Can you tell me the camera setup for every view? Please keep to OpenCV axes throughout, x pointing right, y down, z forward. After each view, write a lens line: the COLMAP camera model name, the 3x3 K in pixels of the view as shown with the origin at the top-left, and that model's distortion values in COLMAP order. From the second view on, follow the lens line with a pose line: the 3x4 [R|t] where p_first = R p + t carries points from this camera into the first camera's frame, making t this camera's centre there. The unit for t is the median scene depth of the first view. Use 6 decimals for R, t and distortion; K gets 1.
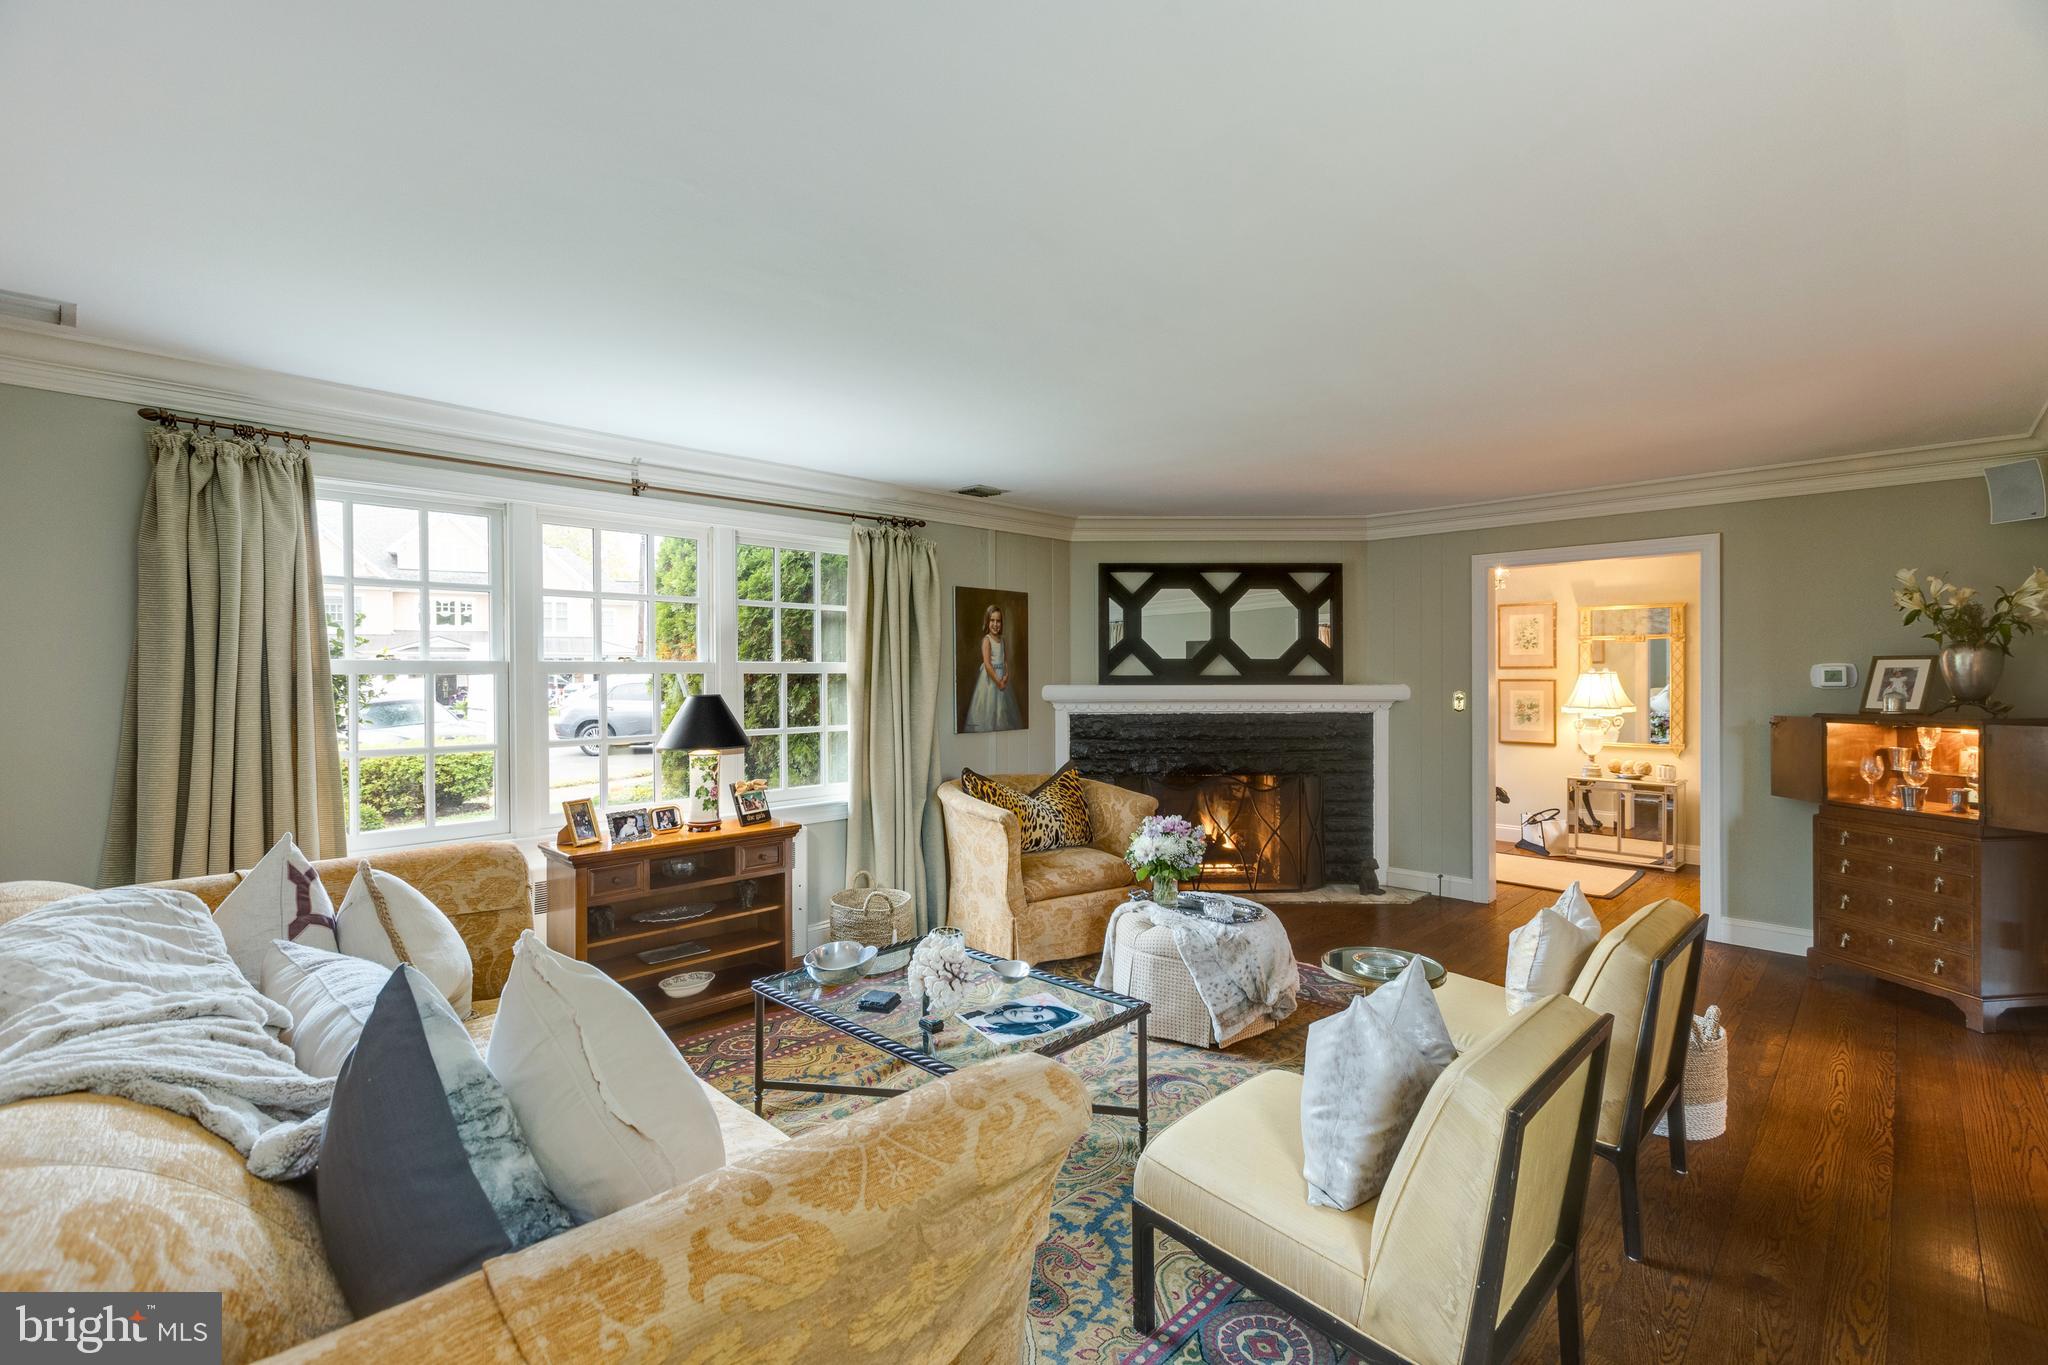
lens RADIAL K [[903.1, 0, 1035.9], [0, 903.1, 677.4], [0, 0, 1]] dist [-0.003890, -0.000477]
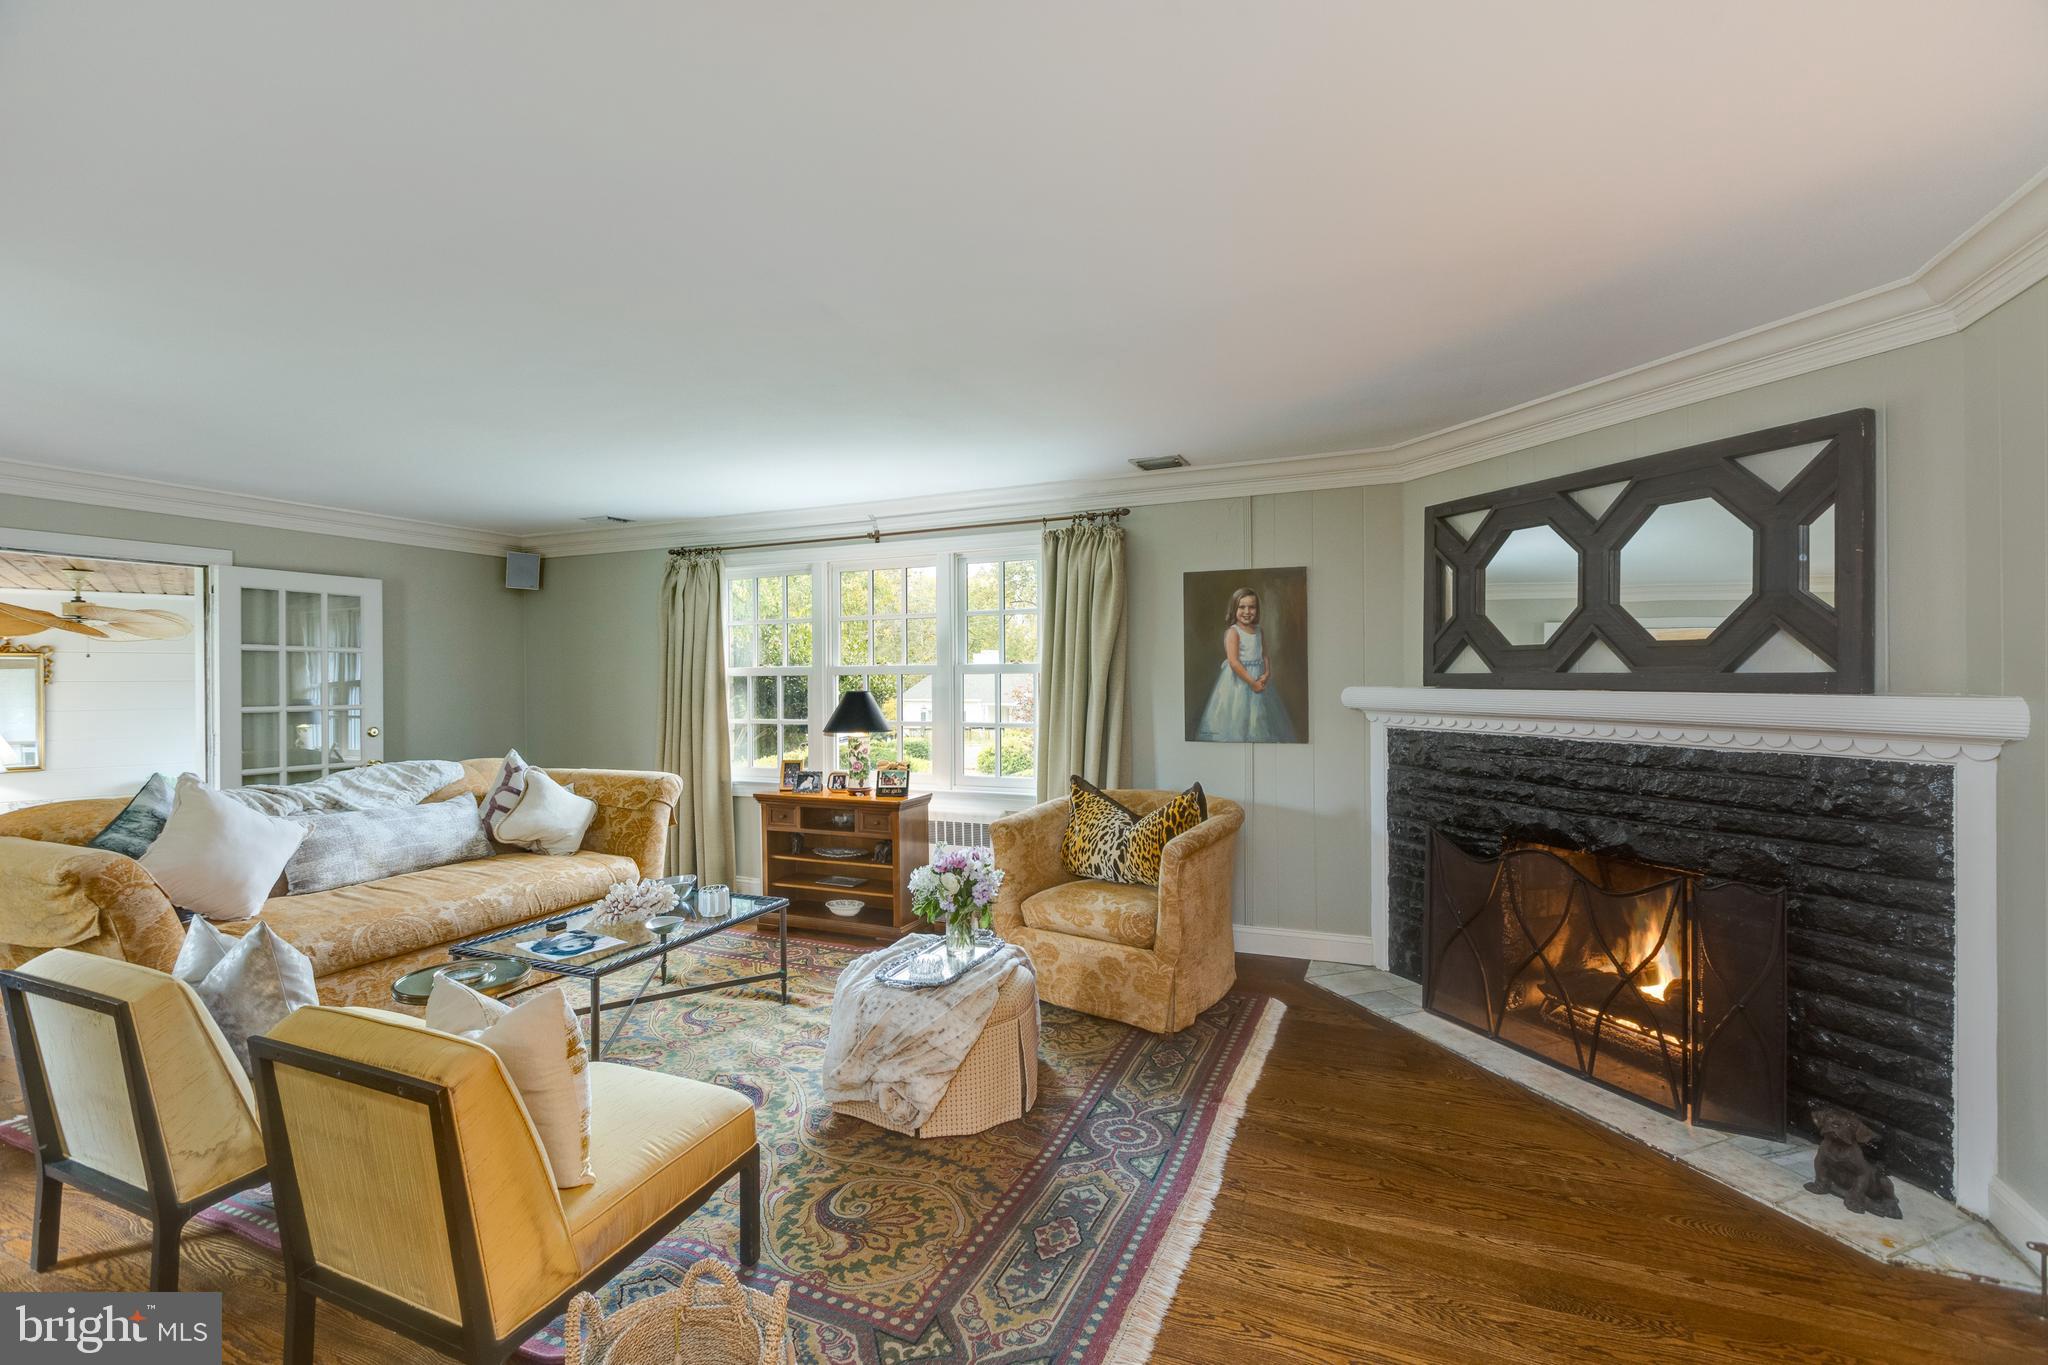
lens RADIAL K [[903.1, 0, 1032.9], [0, 903.1, 687.4], [0, 0, 1]] dist [-0.003890, -0.000477]
pose [[0.361898, 0.012489, -0.932134, 0.601810], [0.004734, 0.999873, 0.015235, -0.003413], [0.932206, -0.009926, 0.361793, 0.485759]]
